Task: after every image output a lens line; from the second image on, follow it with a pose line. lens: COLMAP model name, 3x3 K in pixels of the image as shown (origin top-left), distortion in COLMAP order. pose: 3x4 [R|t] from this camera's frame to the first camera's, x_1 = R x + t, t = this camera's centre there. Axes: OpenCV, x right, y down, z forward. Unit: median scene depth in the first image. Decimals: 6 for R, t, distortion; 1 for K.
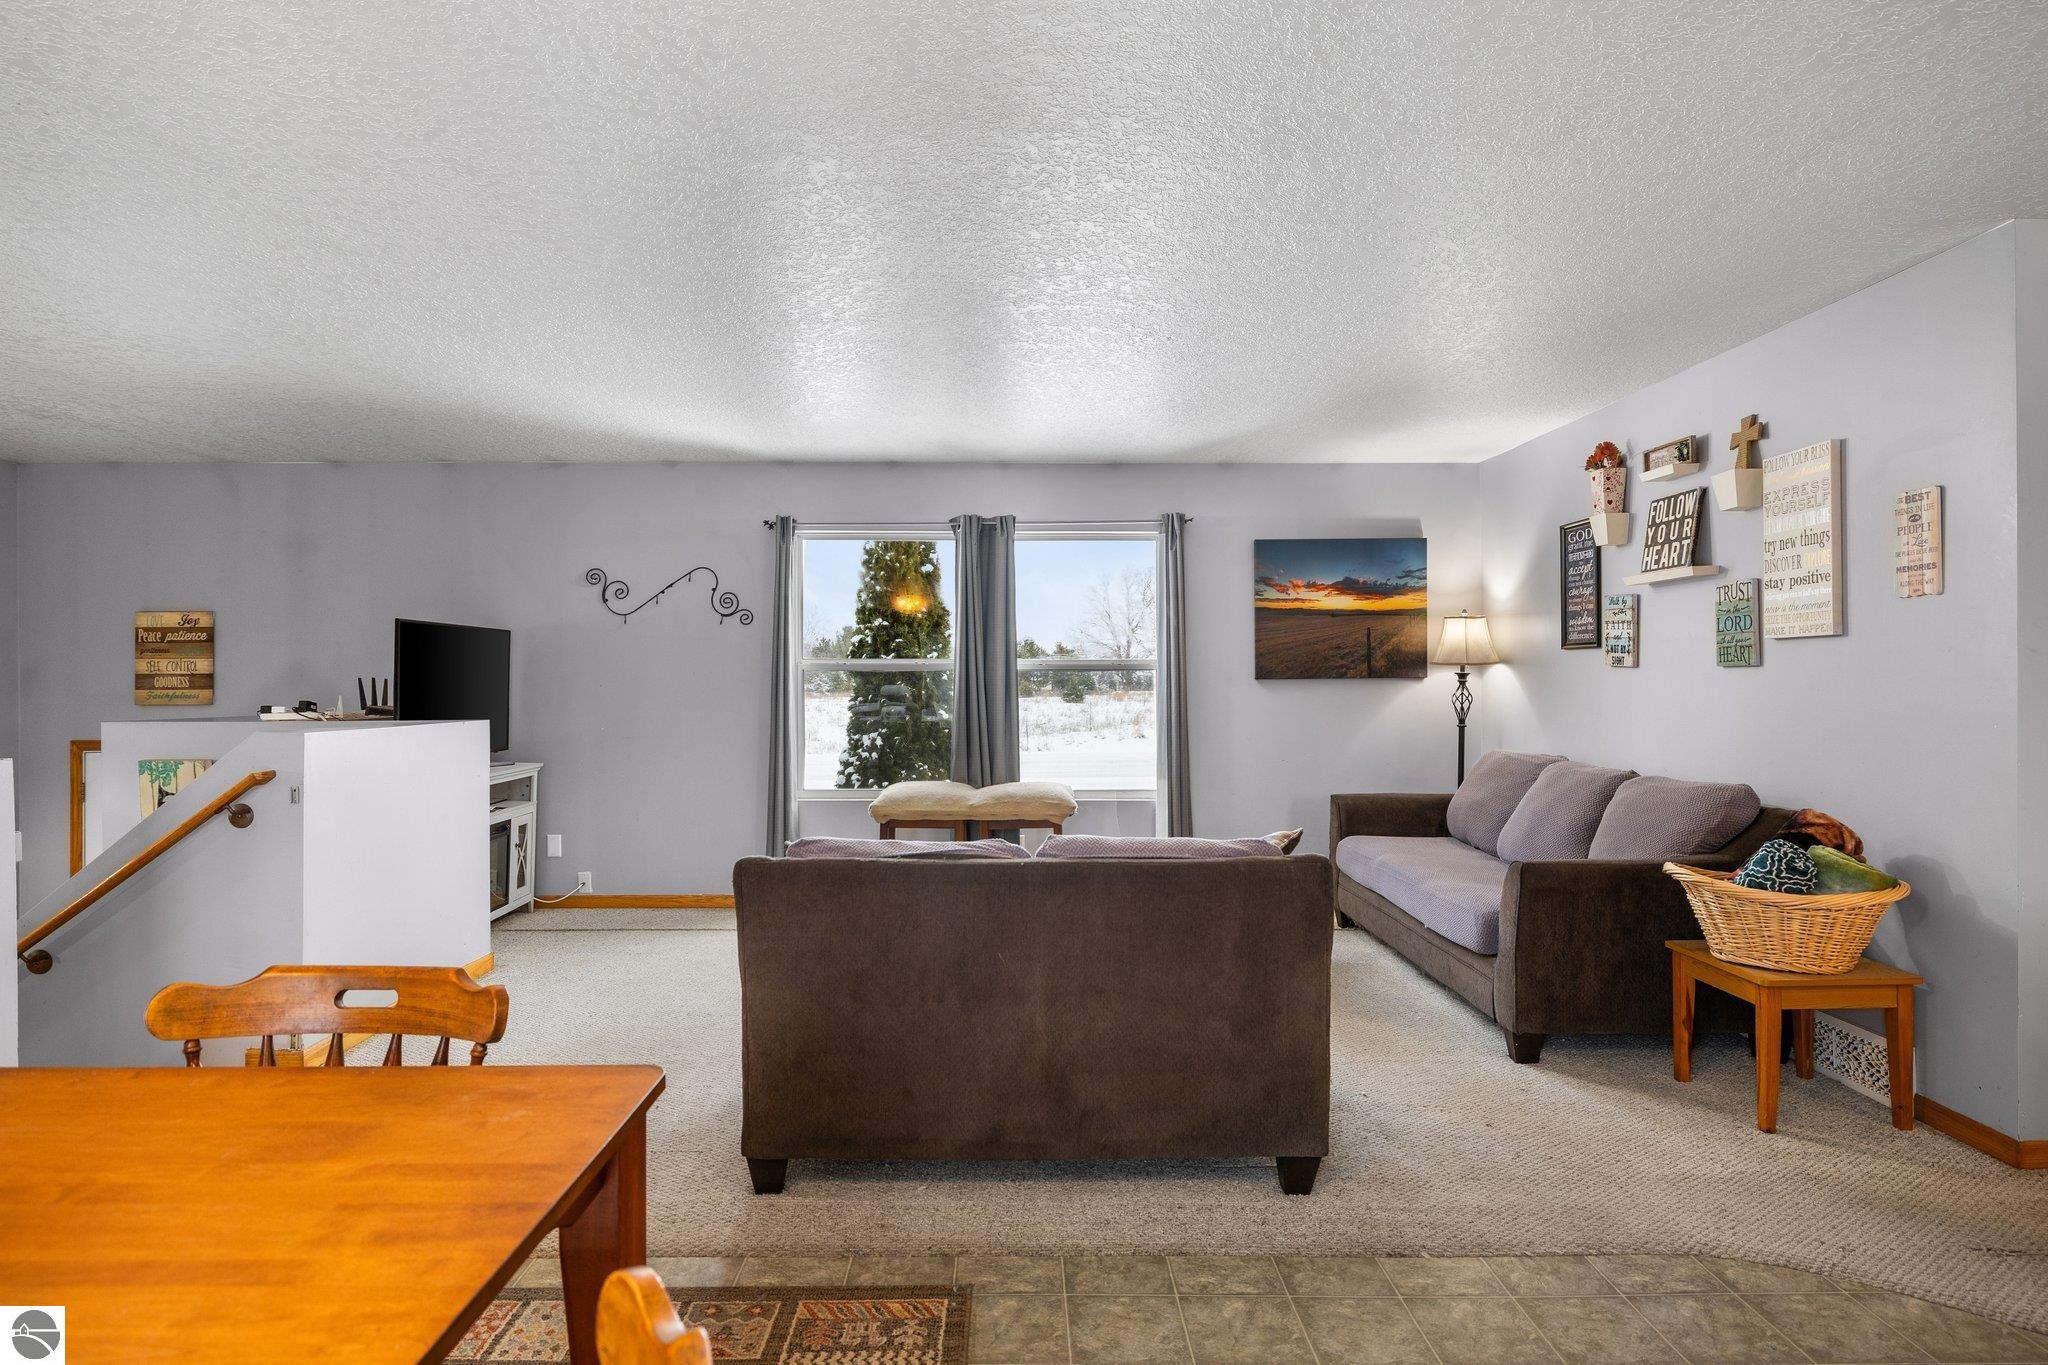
lens RADIAL K [[1074.5, 0, 1014.2], [0, 1074.5, 677.2], [0, 0, 1]] dist [-0.001477, -0.000034]
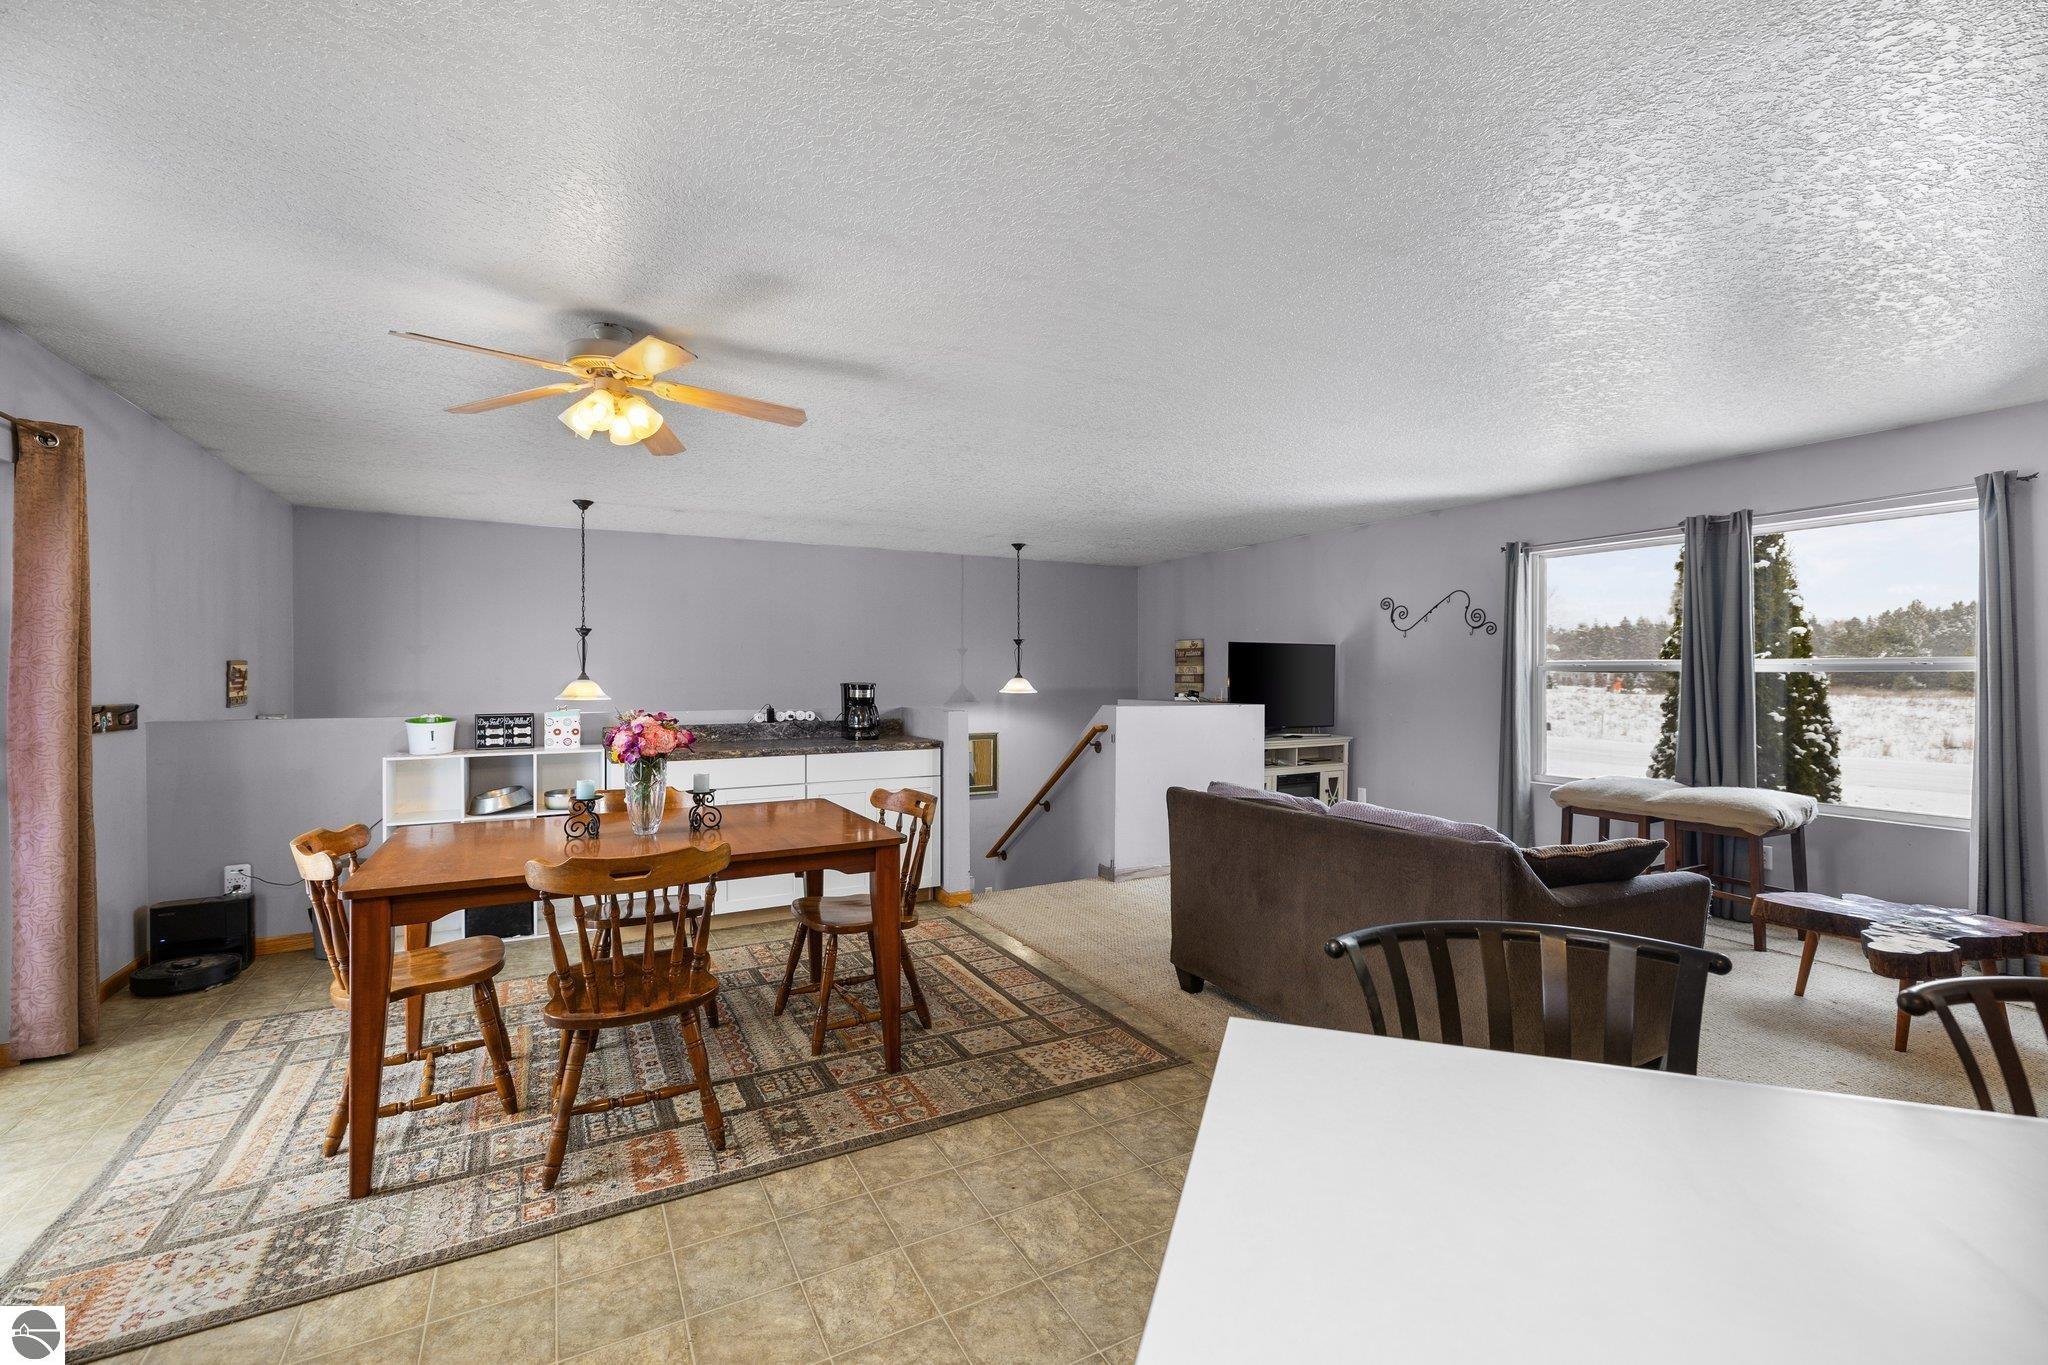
lens RADIAL K [[867.2, 0, 1018.3], [0, 867.2, 673.2], [0, 0, 1]] dist [-0.000610, 0.000387]
pose [[0.467857, -0.000384, -0.883804, 0.487185], [0.000880, 1.000000, 0.000031, -0.006859], [0.883804, -0.000792, 0.467857, 0.083414]]
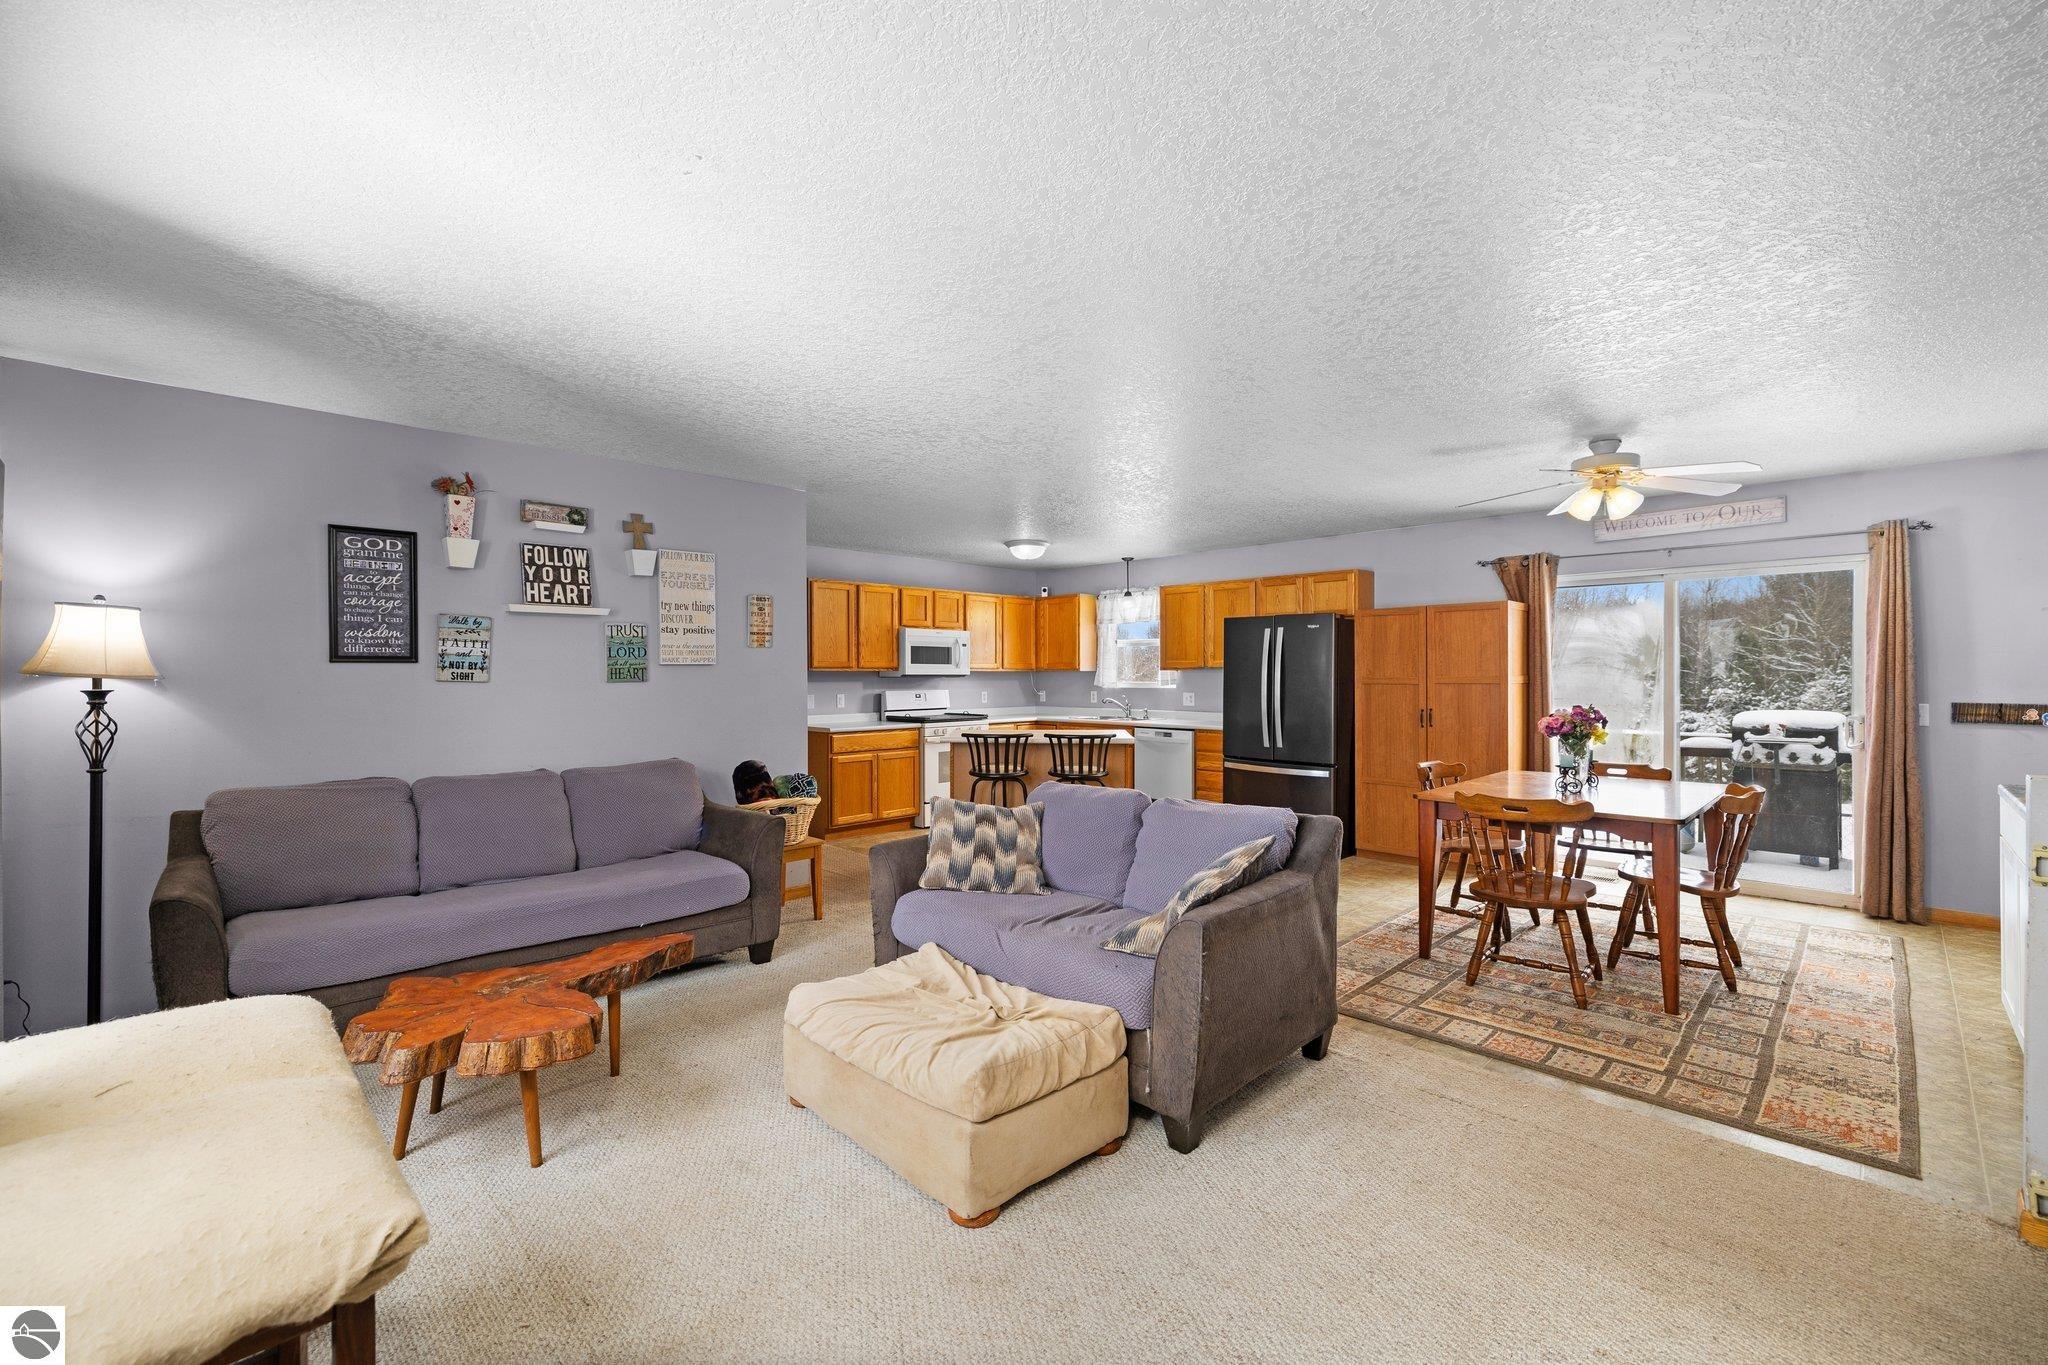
lens RADIAL K [[867.2, 0, 1018.3], [0, 867.2, 673.2], [0, 0, 1]] dist [-0.000610, 0.000387]
pose [[-0.698098, 0.004482, 0.715988, -0.456864], [0.003170, 0.999990, -0.003170, -0.014032], [-0.715995, 0.000057, -0.698106, 1.224556]]
